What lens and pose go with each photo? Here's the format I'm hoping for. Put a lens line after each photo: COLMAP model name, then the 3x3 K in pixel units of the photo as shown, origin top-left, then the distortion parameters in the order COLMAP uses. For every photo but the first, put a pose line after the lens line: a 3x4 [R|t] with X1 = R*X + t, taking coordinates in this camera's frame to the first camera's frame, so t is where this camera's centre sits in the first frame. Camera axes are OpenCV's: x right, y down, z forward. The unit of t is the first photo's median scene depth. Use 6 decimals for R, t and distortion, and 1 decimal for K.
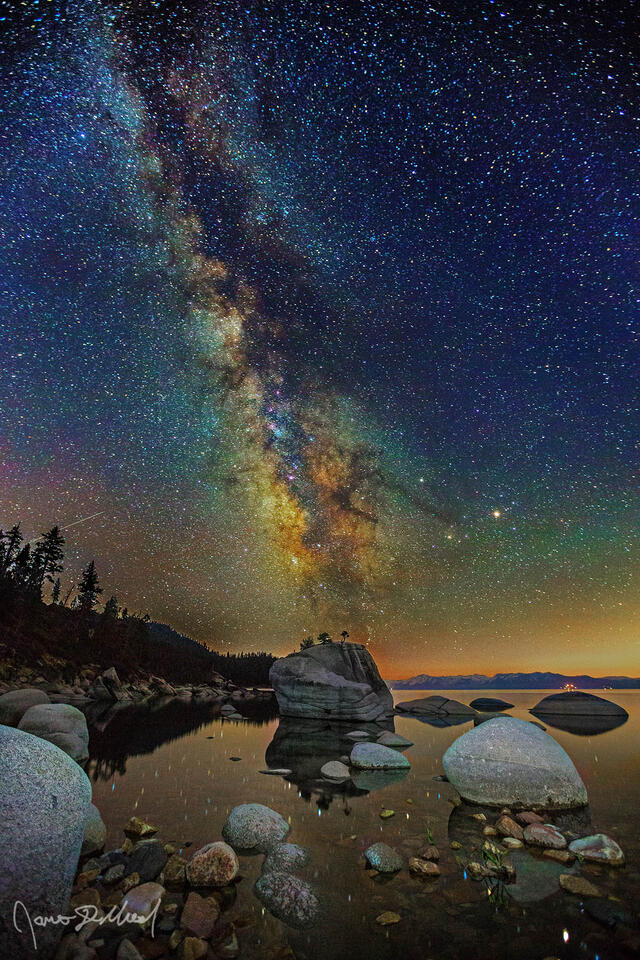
lens RADIAL K [[454.5, 0, 327.2], [0, 454.5, 483.2], [0, 0, 1]] dist [-0.048724, 0.016255]
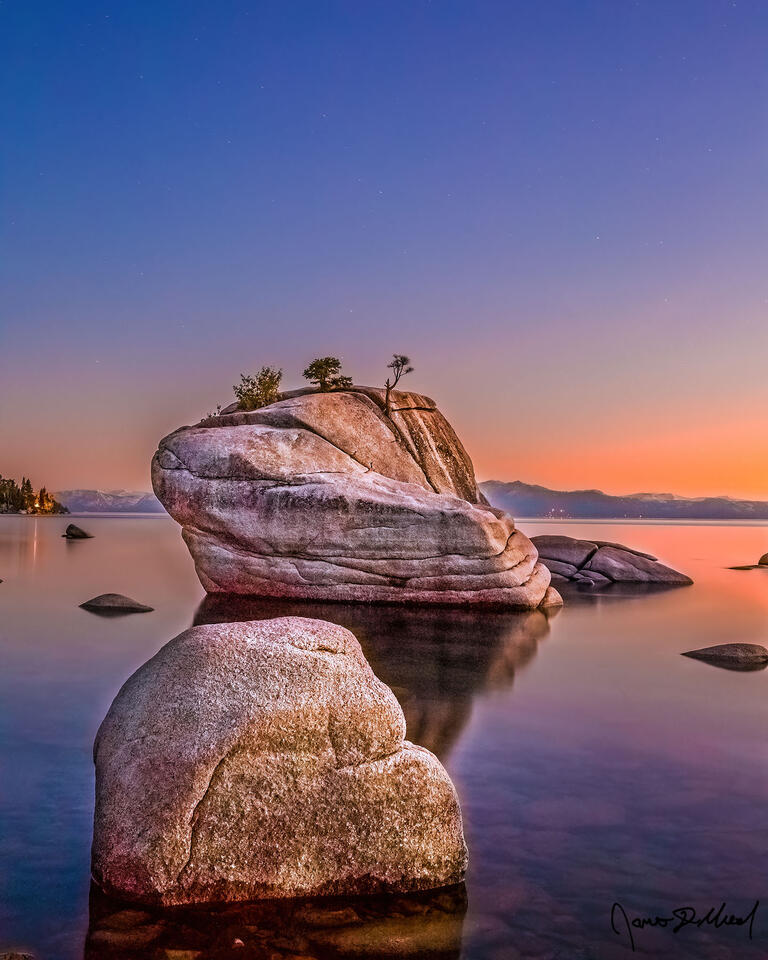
lens RADIAL K [[1258.9, 0, 411.9], [0, 1258.9, 373.1], [0, 0, 1]] dist [0.002553, 0.058922]
pose [[0.938133, 0.039470, 0.344017, -1.872858], [-0.145143, 0.946818, 0.287175, 0.500763], [-0.314387, -0.319340, 0.893970, 1.169478]]
